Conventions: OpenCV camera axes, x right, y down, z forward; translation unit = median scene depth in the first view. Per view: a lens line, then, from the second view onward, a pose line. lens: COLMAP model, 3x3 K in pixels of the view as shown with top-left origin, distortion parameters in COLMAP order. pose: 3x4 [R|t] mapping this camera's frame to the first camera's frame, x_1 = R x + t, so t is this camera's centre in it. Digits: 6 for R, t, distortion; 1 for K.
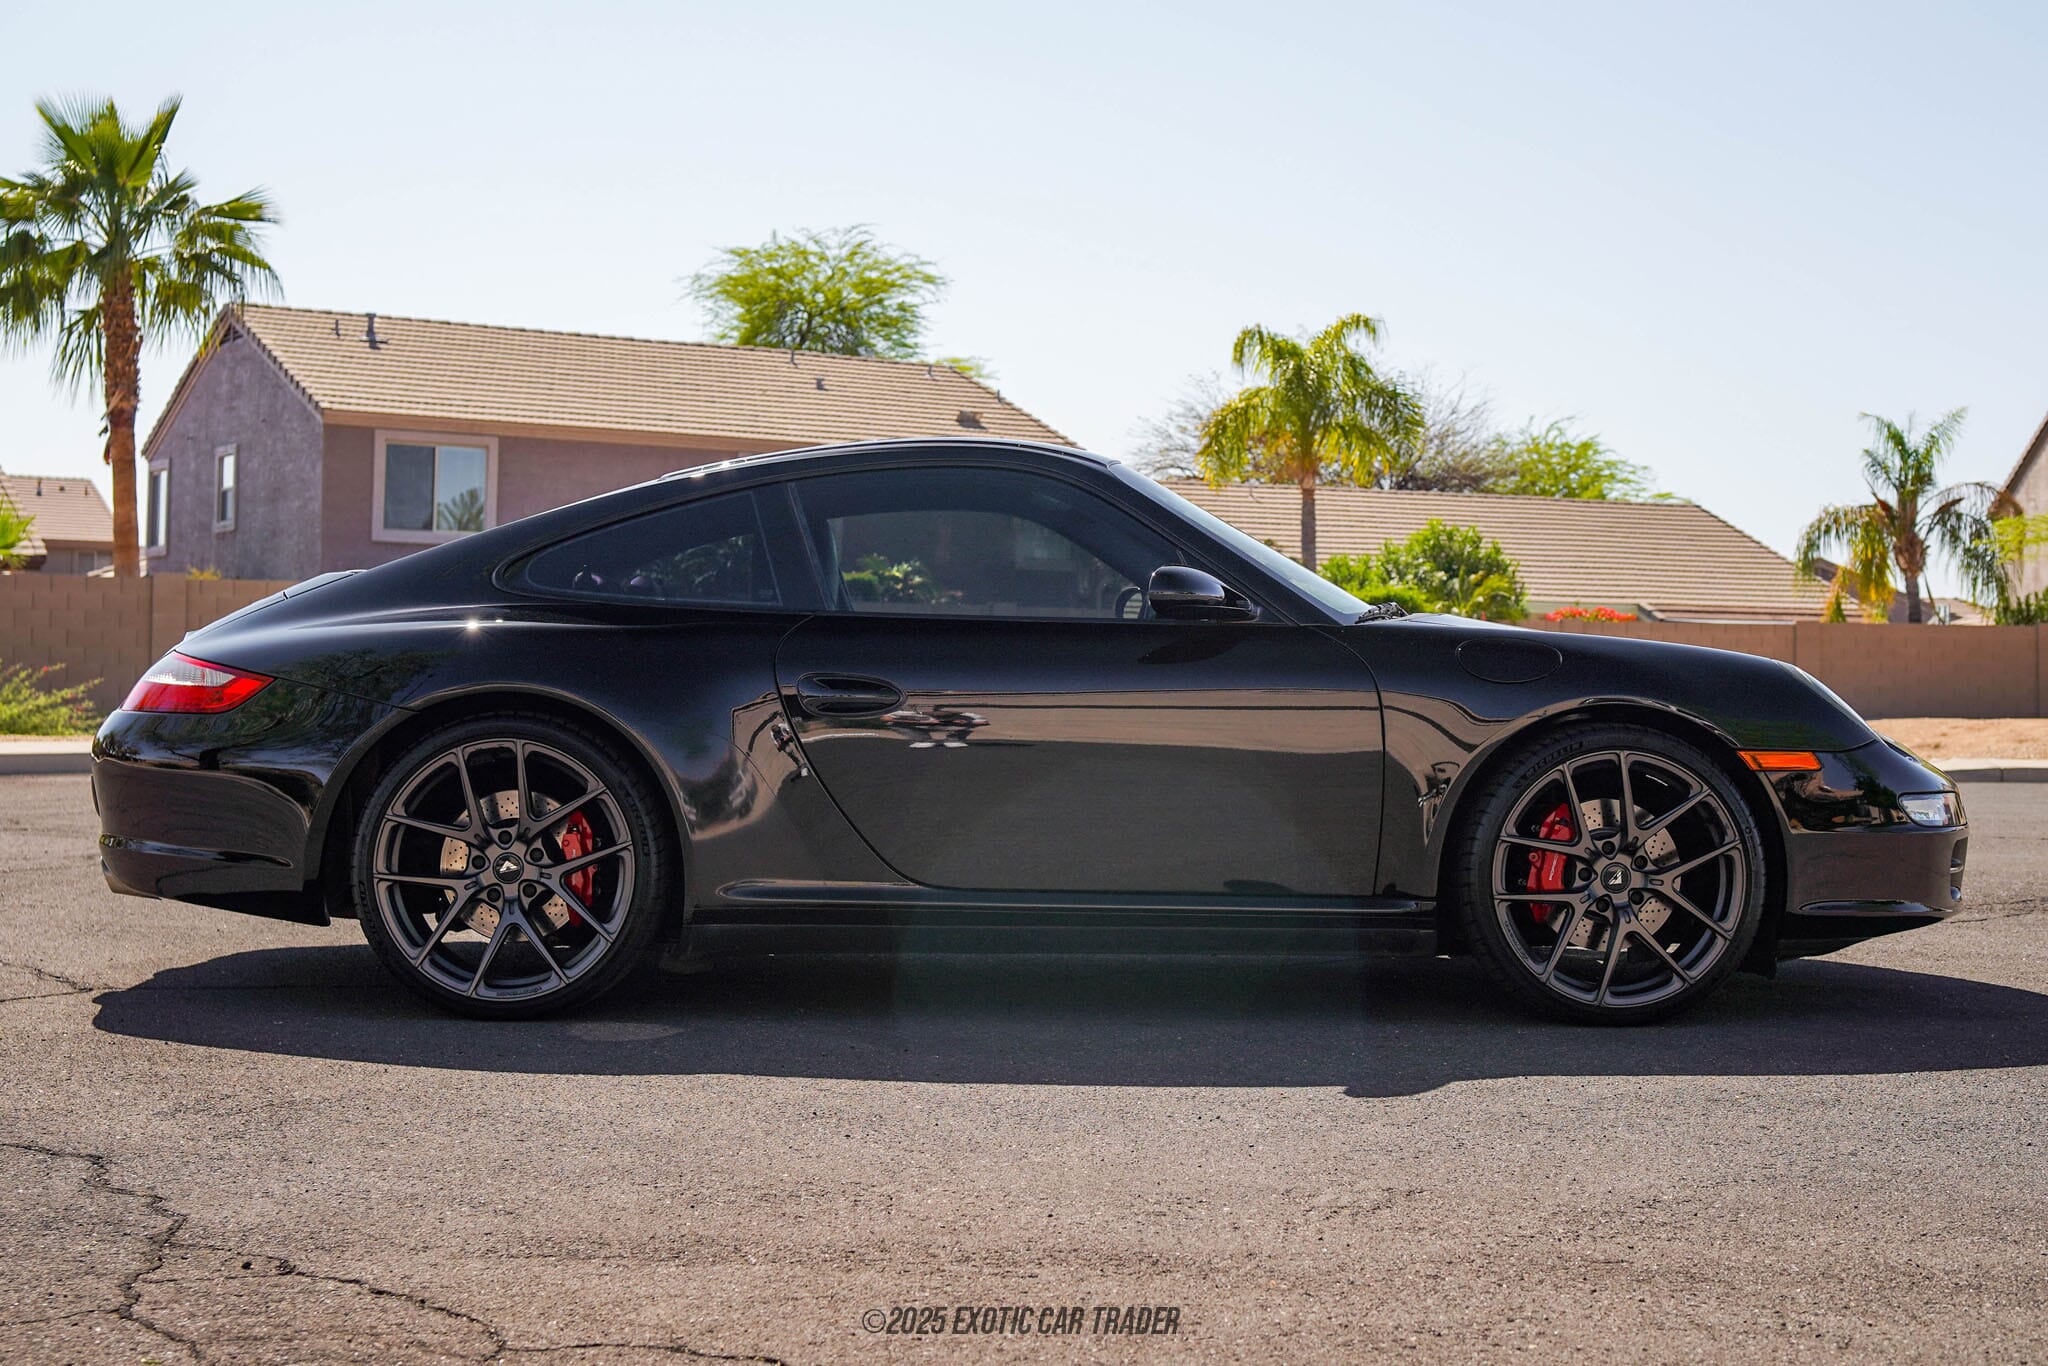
lens RADIAL K [[3899.6, 0, 1026.5], [0, 3899.6, 691.8], [0, 0, 1]] dist [-0.149372, 0.000000]
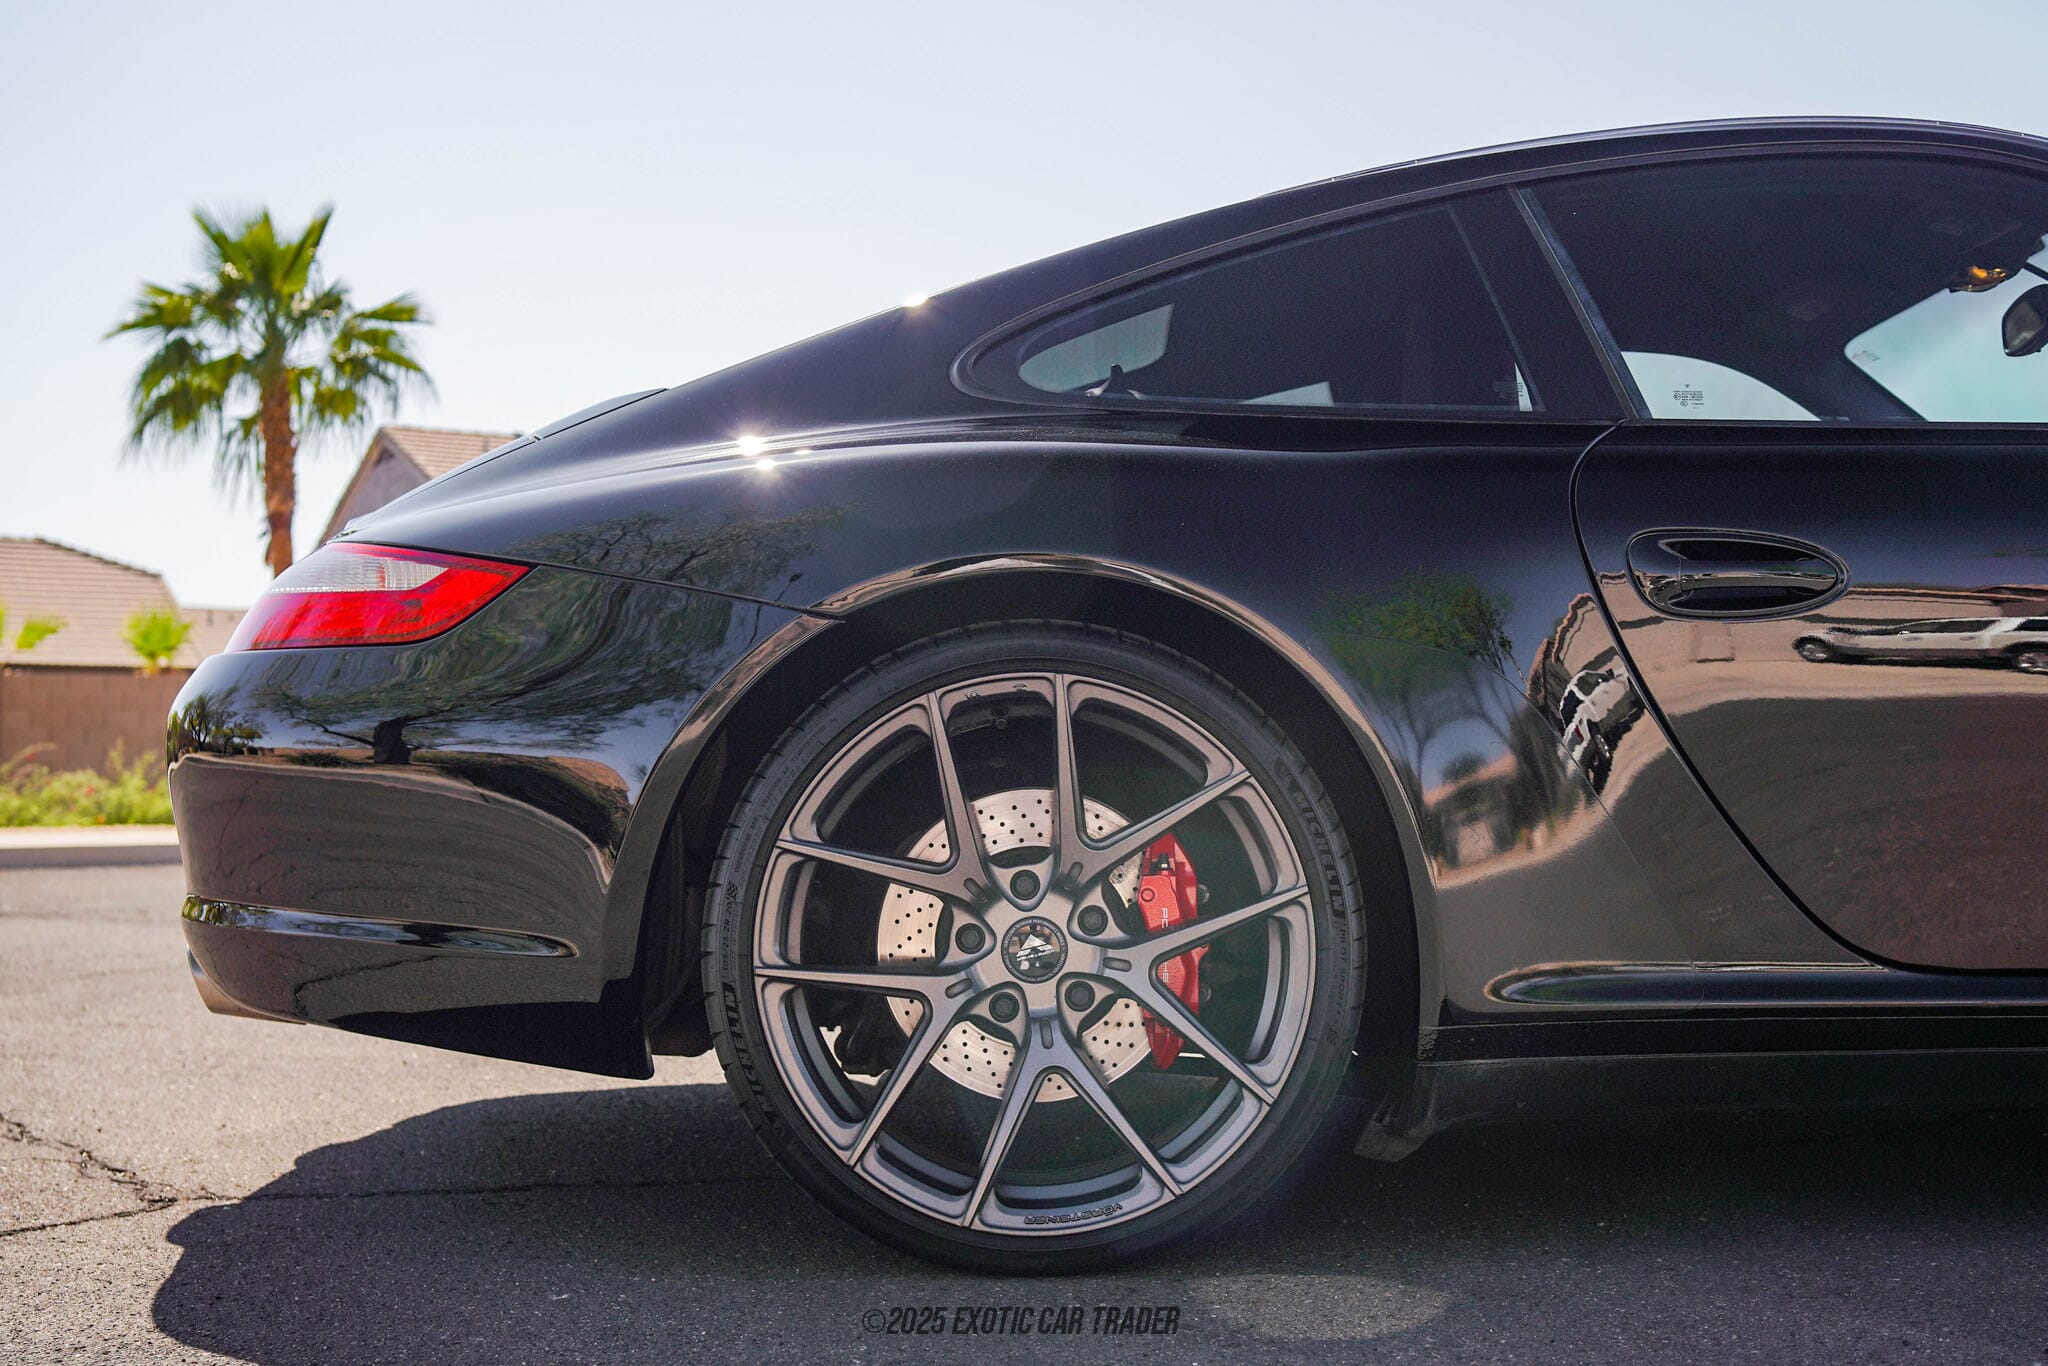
lens RADIAL K [[3899.6, 0, 1024.5], [0, 3899.6, 670.1], [0, 0, 1]] dist [-0.149372, 0.000000]
pose [[0.998965, -0.019987, -0.040852, -0.114453], [0.018870, 0.999442, -0.027551, 0.024401], [0.041380, 0.026752, 0.998785, 0.526013]]
